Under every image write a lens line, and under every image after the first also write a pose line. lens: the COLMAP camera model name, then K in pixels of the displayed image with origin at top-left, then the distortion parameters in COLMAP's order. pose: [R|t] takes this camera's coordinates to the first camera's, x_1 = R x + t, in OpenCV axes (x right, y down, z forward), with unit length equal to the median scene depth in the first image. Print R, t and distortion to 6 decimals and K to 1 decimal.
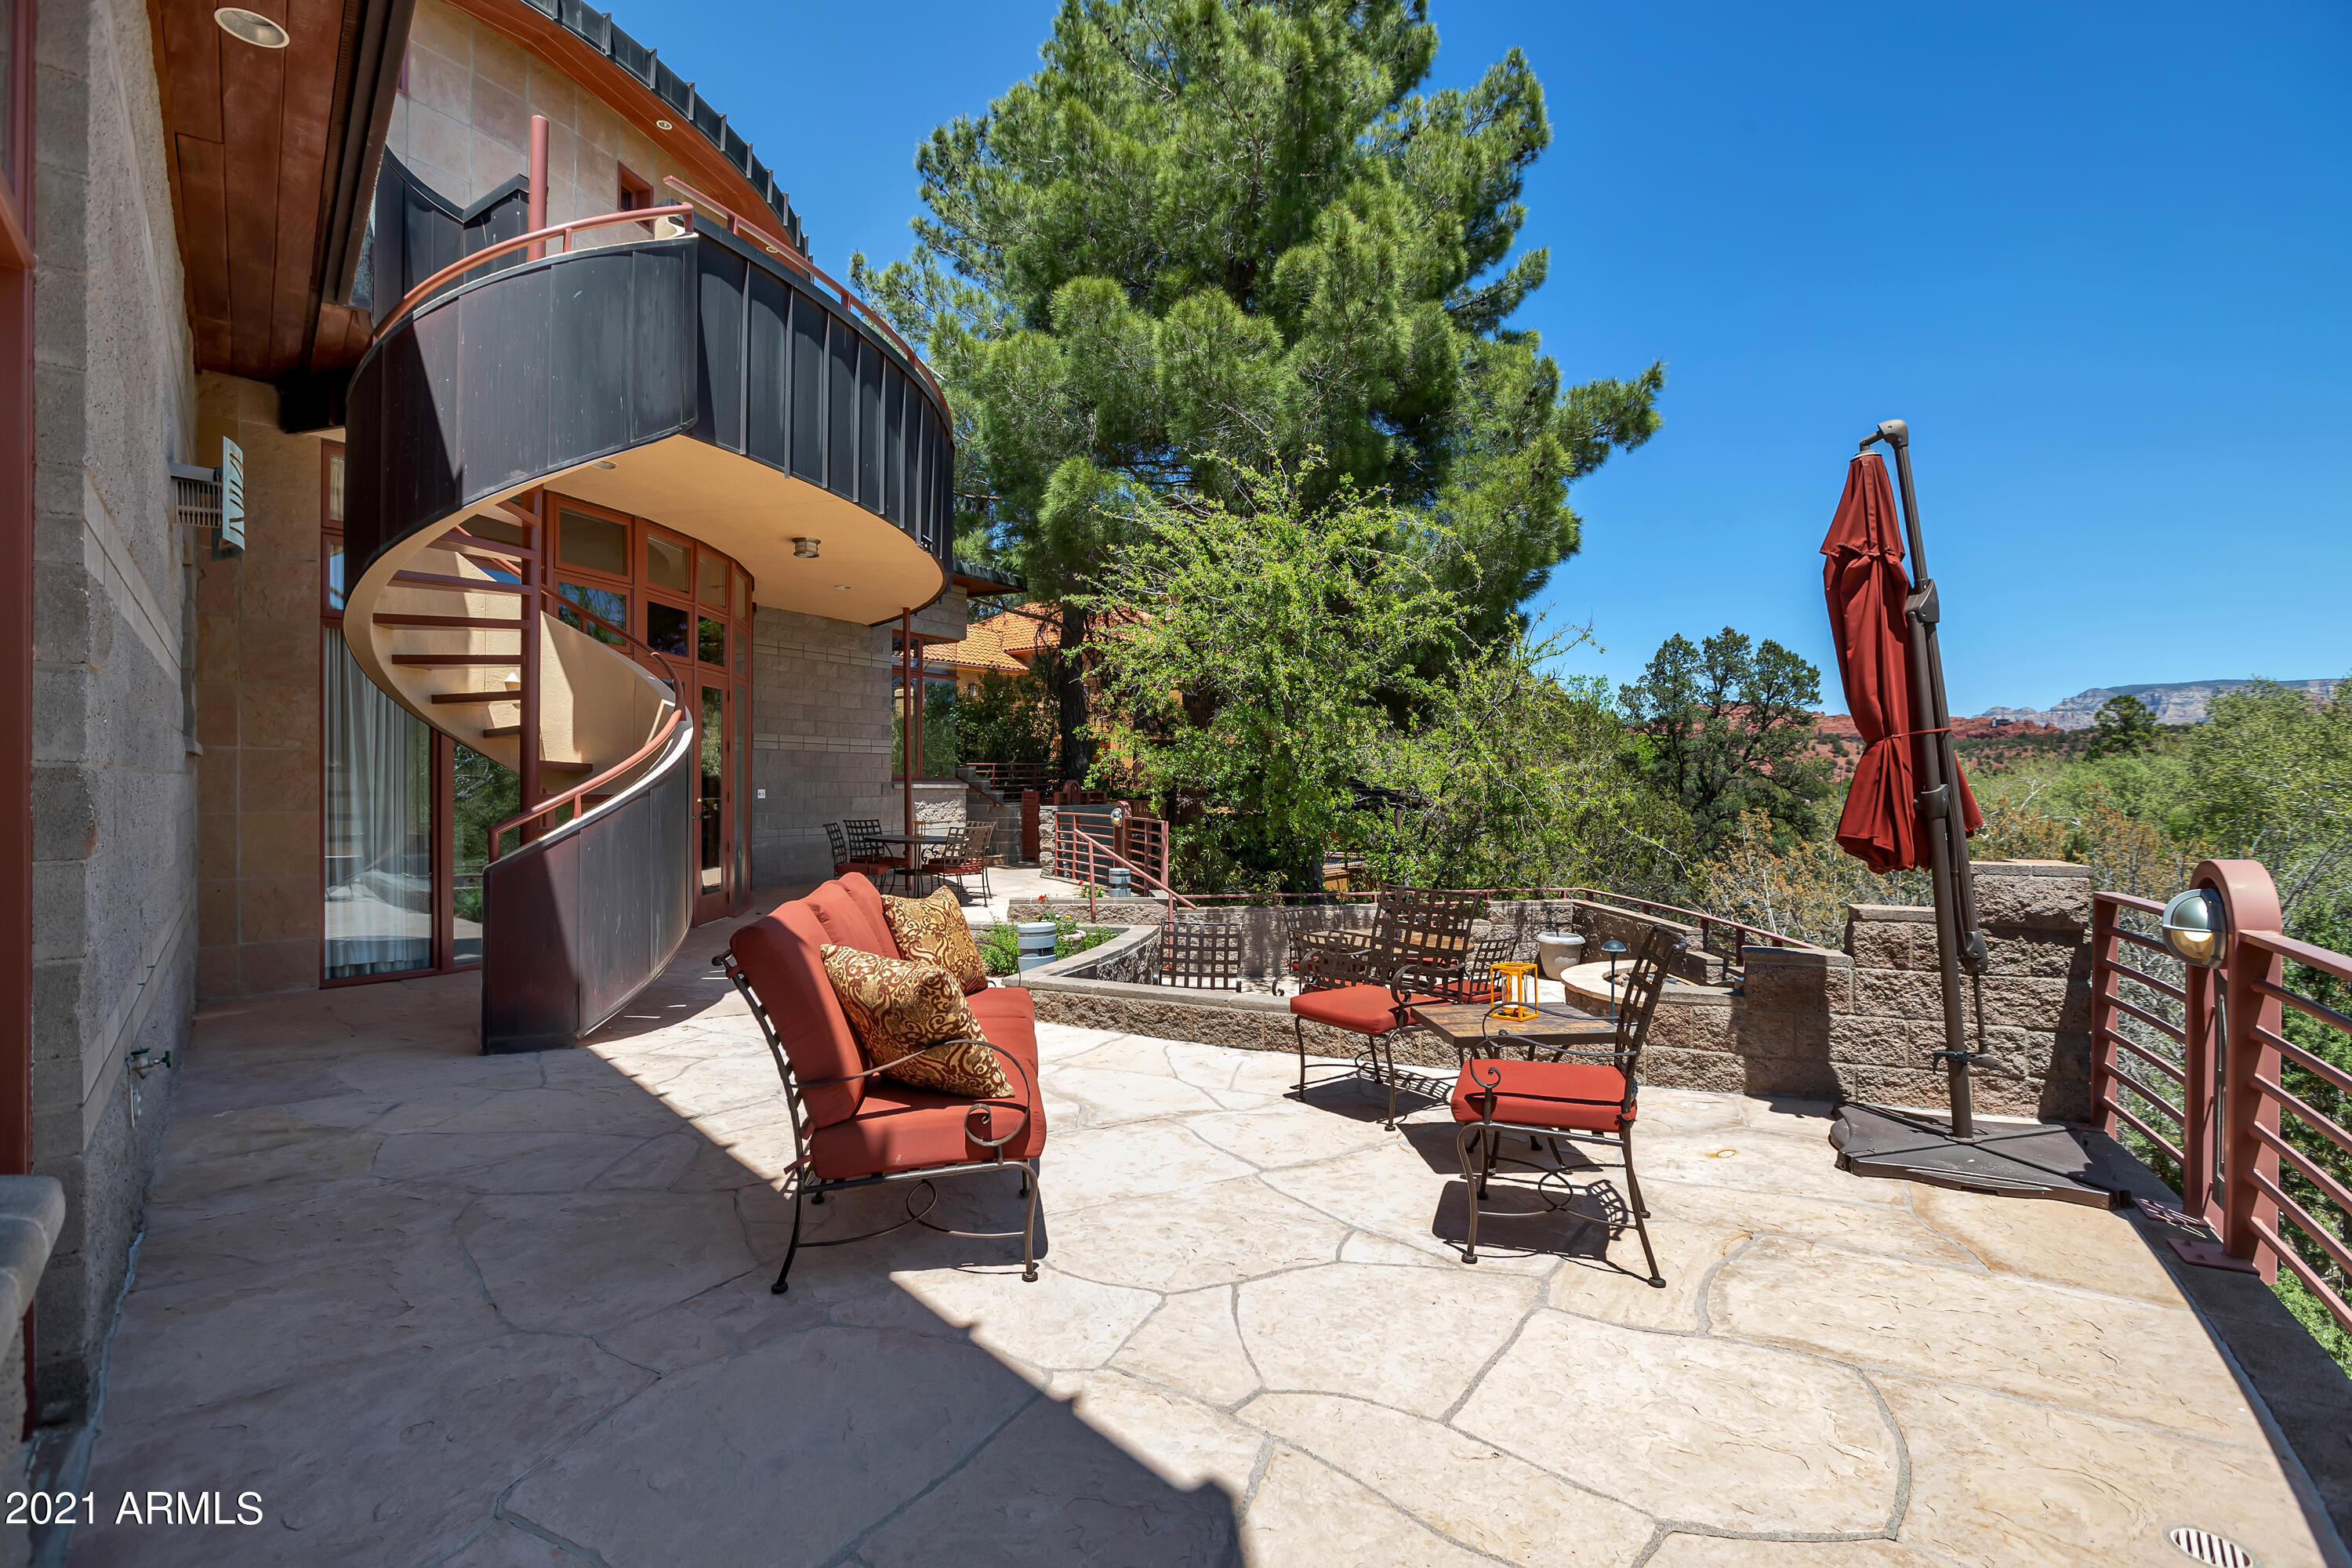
lens RADIAL K [[1080.8, 0, 1194.8], [0, 1080.8, 783.9], [0, 0, 1]] dist [-0.010952, 0.000650]
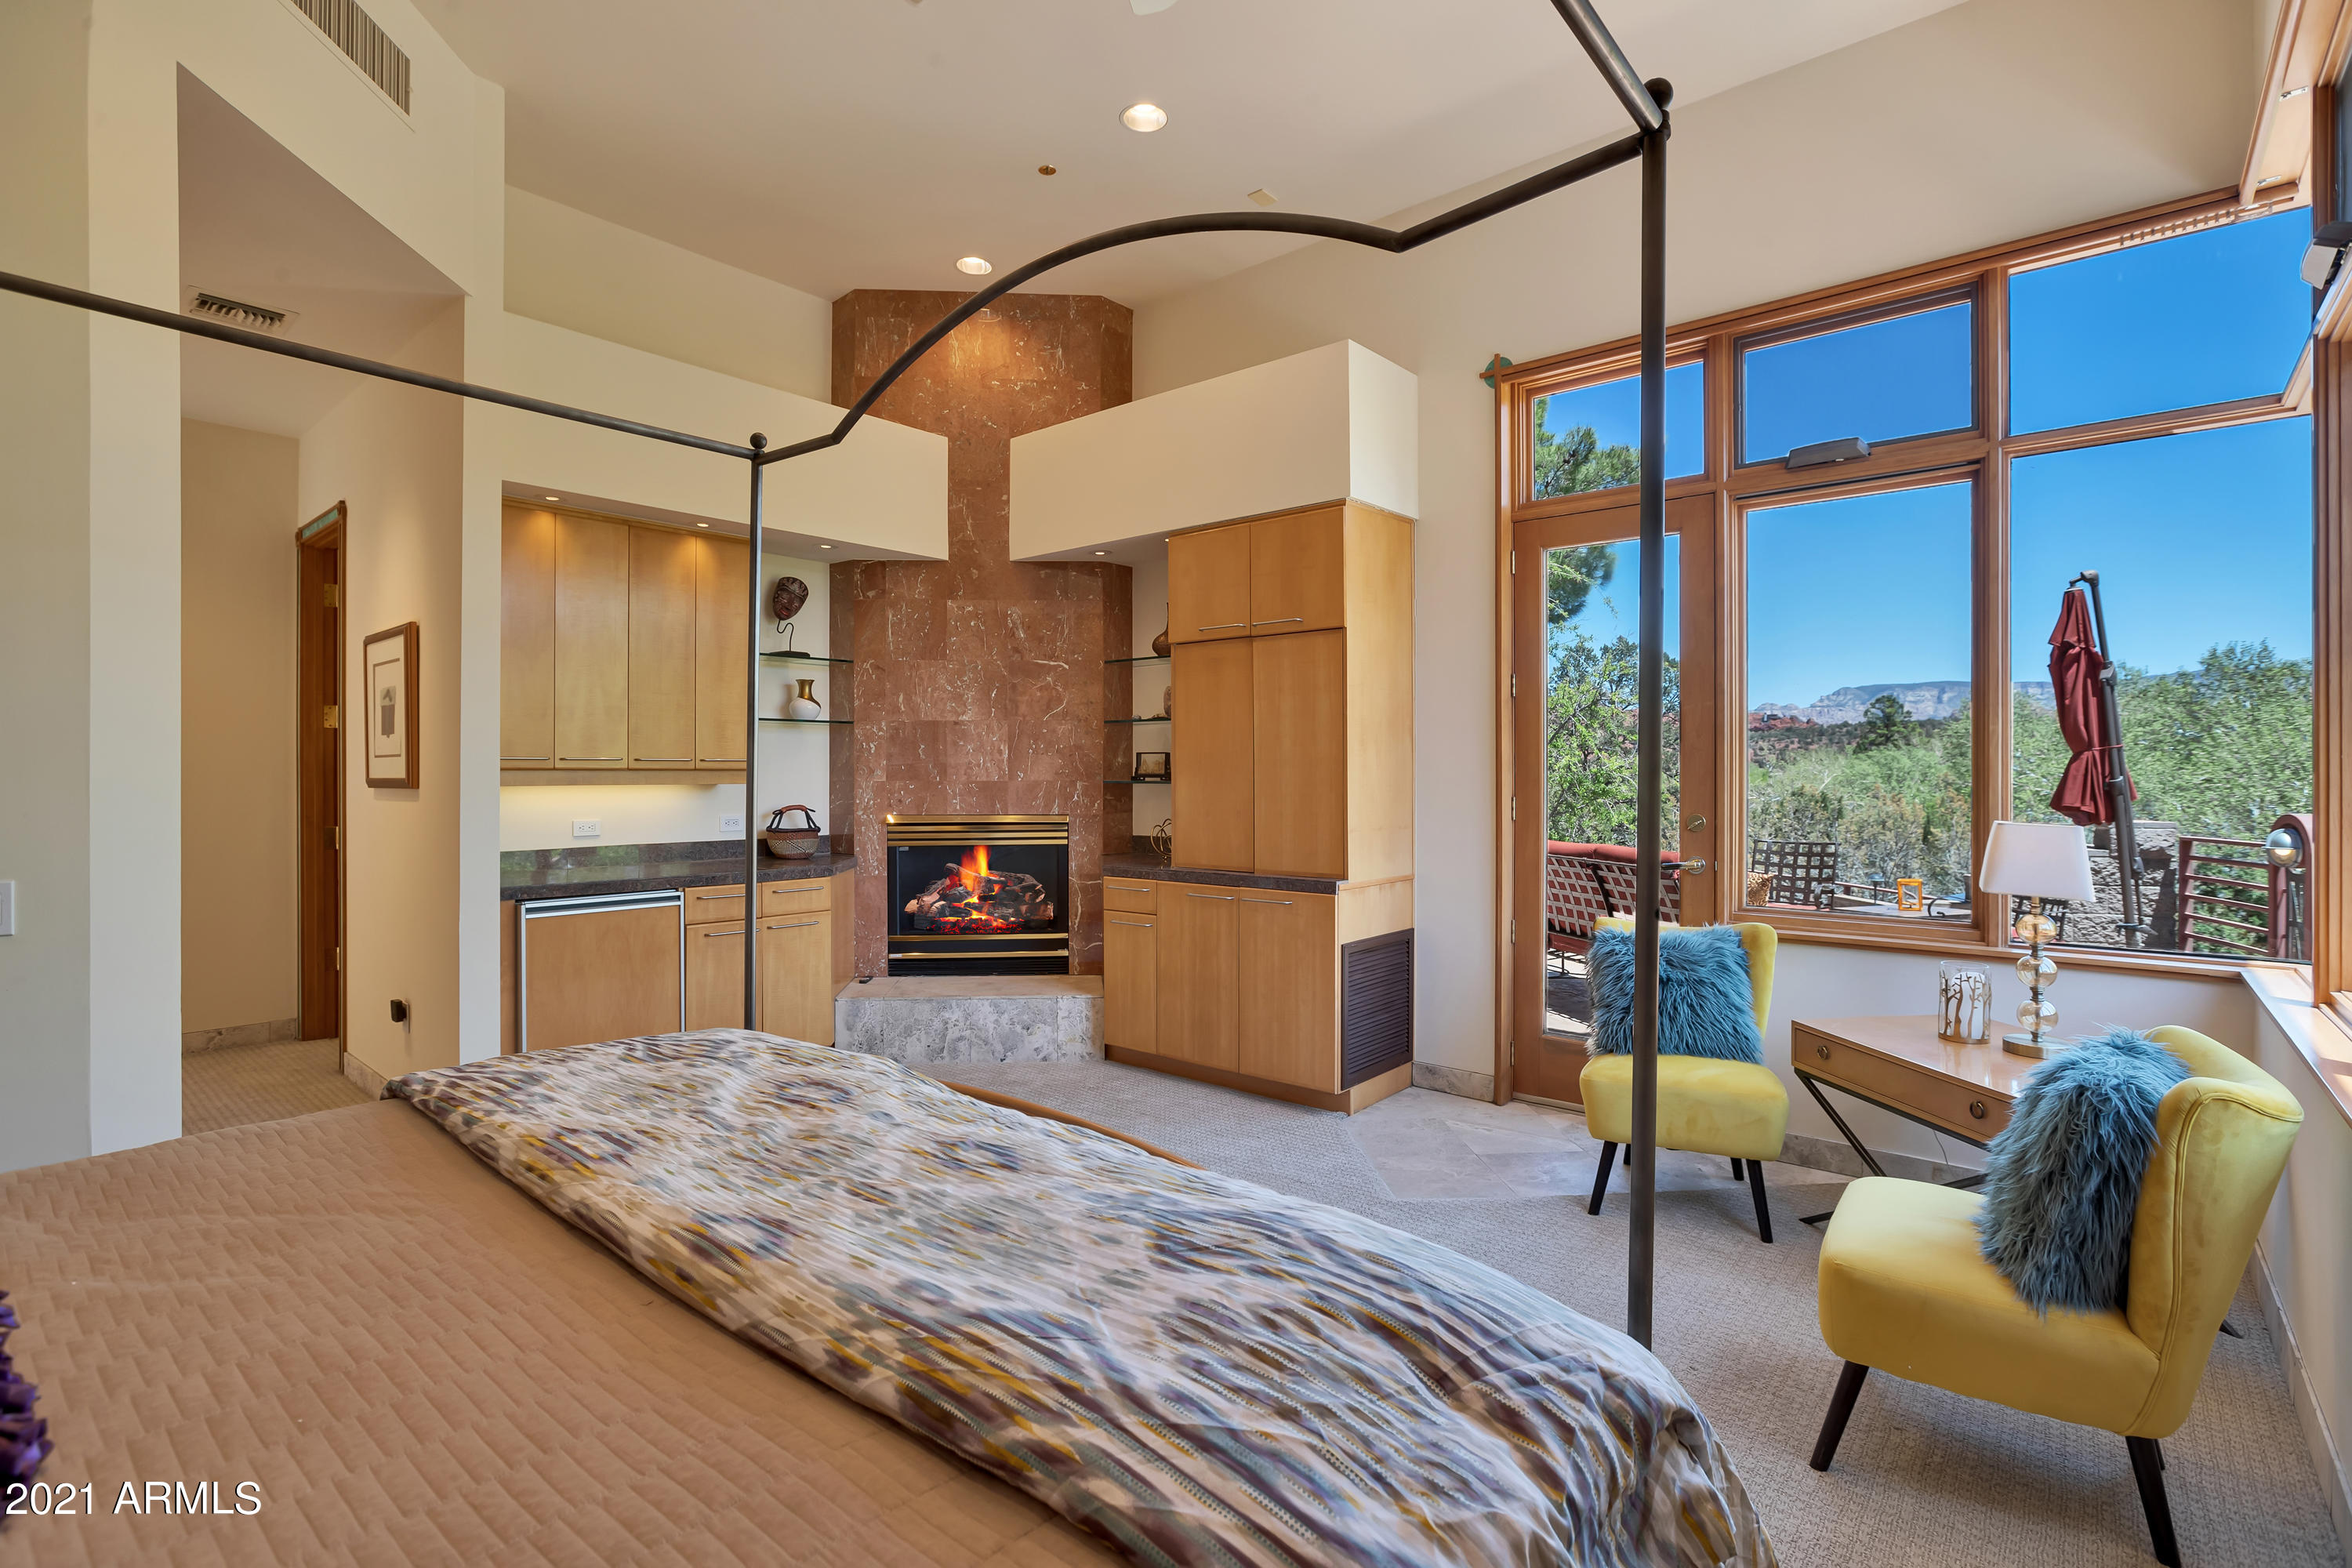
lens RADIAL K [[1080.8, 0, 1162.7], [0, 1080.8, 783.4], [0, 0, 1]] dist [-0.010952, 0.000650]
pose [[0.990524, 0.001707, 0.137330, -0.146804], [-0.003347, 0.999926, 0.011714, -0.000405], [-0.137300, -0.012063, 0.990456, -0.071990]]
